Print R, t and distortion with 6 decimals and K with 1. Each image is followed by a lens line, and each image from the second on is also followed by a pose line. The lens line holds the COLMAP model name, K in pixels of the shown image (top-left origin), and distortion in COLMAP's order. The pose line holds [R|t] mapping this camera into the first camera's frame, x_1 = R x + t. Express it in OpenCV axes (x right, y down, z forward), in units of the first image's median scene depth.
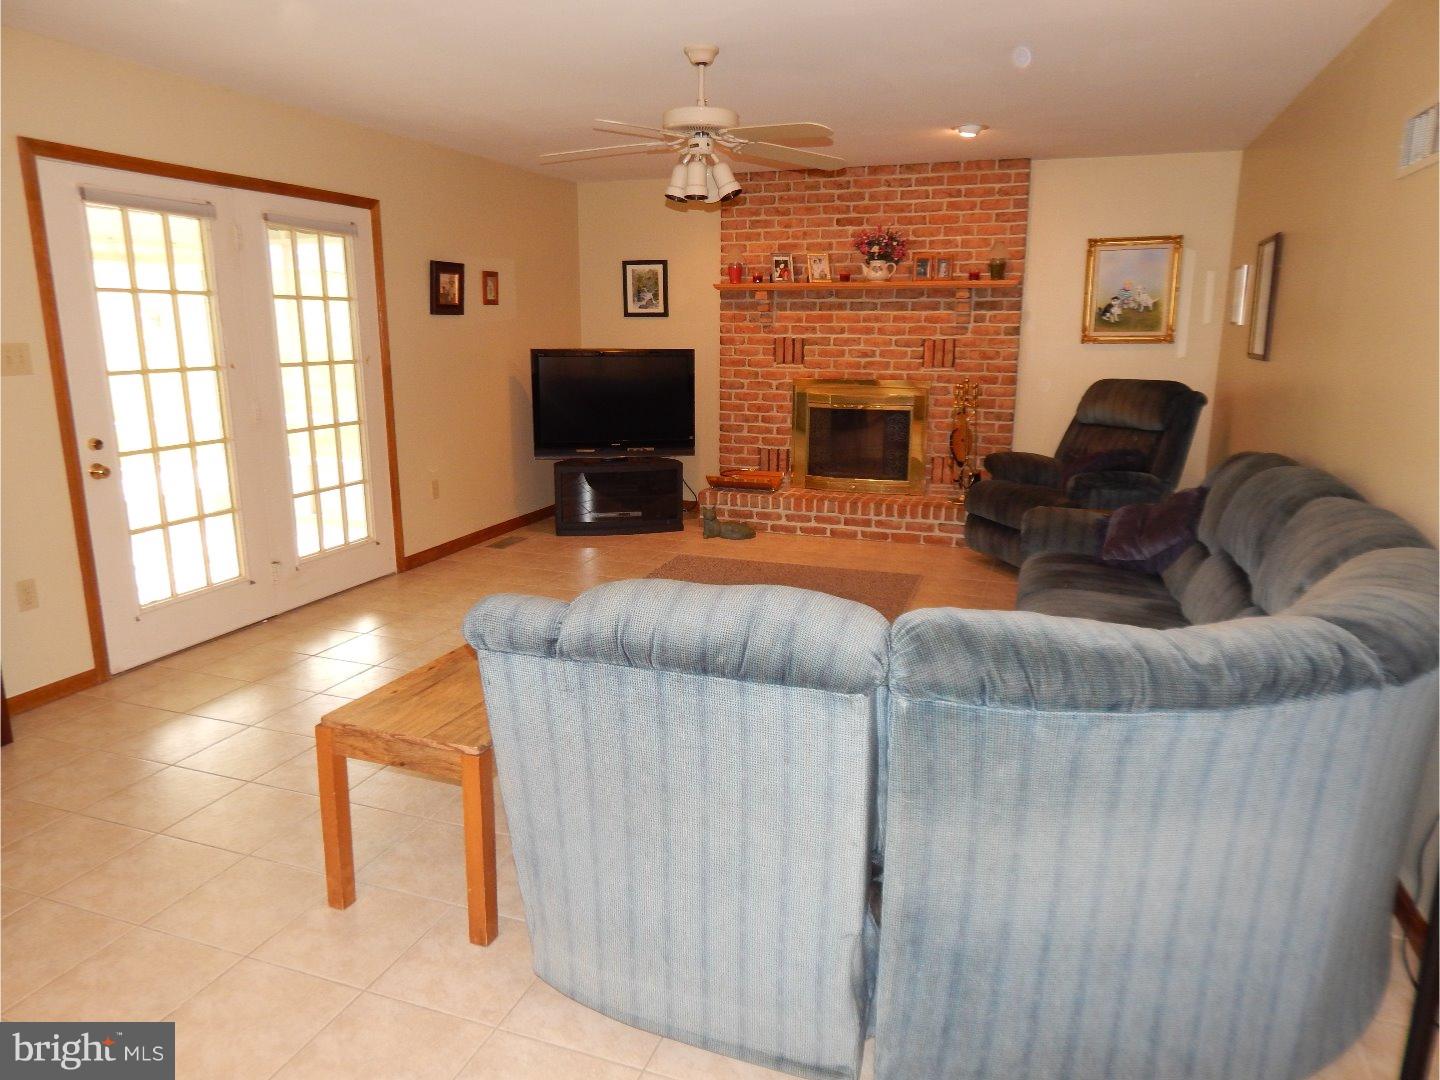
lens RADIAL K [[959.9, 0, 720.0], [0, 959.9, 540.0], [0, 0, 1]] dist [0.015041, -0.019192]
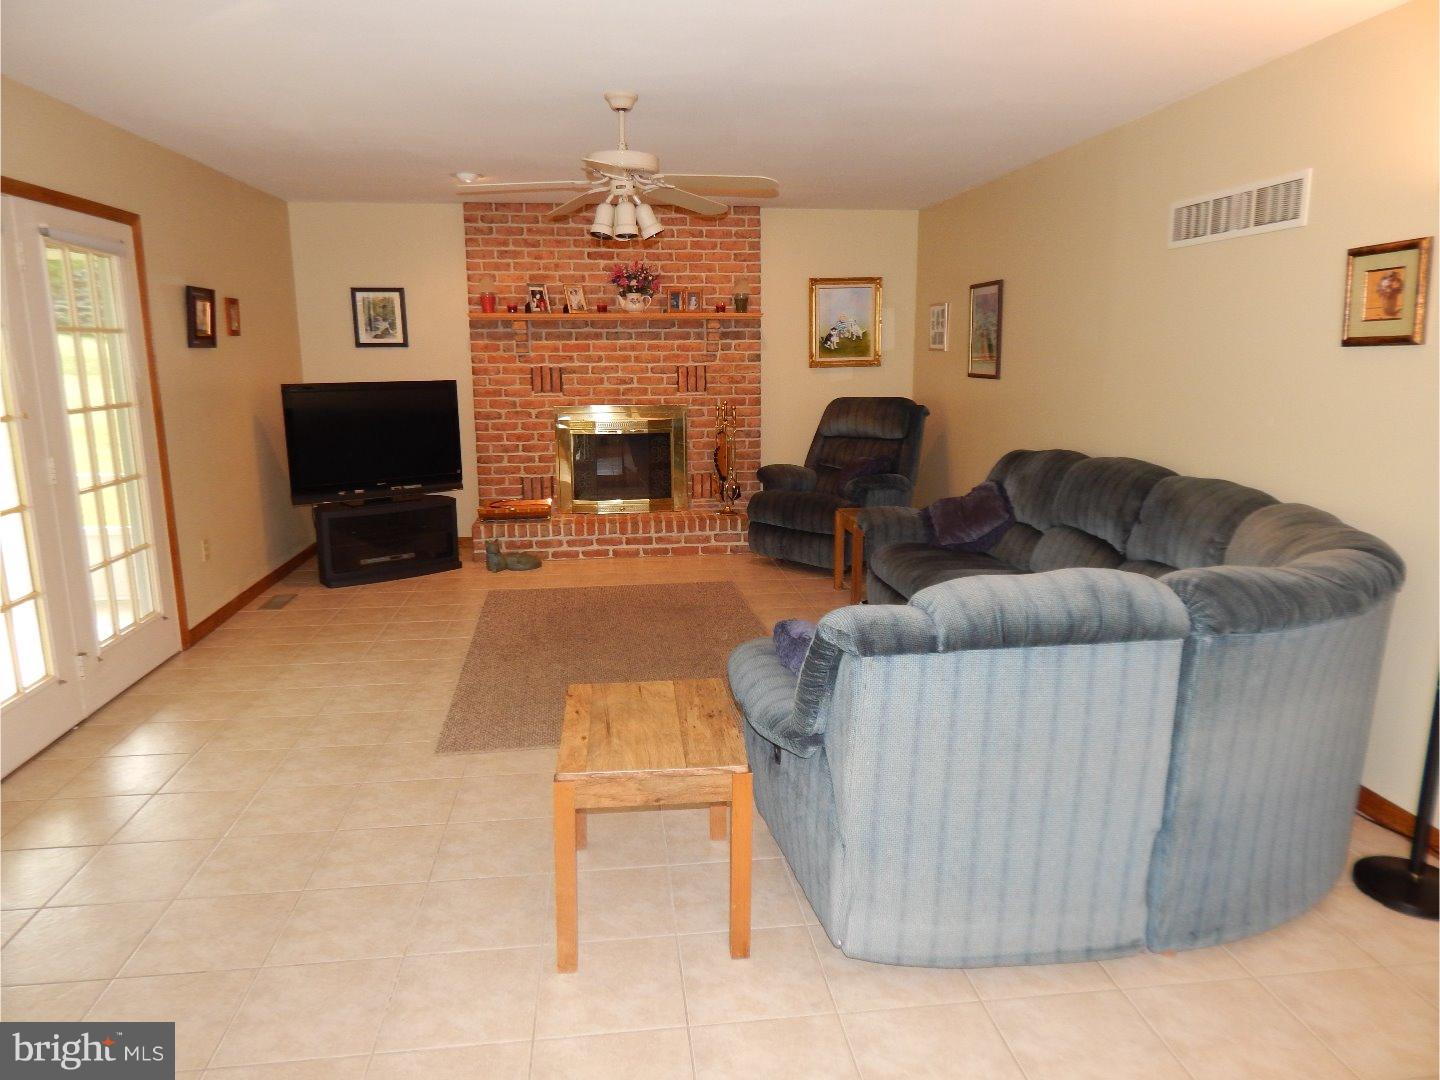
lens RADIAL K [[959.9, 0, 720.0], [0, 959.9, 540.0], [0, 0, 1]] dist [0.015041, -0.019192]
pose [[0.890938, -0.097521, 0.443531, -0.246655], [0.108313, 0.994116, 0.001008, -0.010994], [-0.441020, 0.047142, 0.896258, 0.021576]]
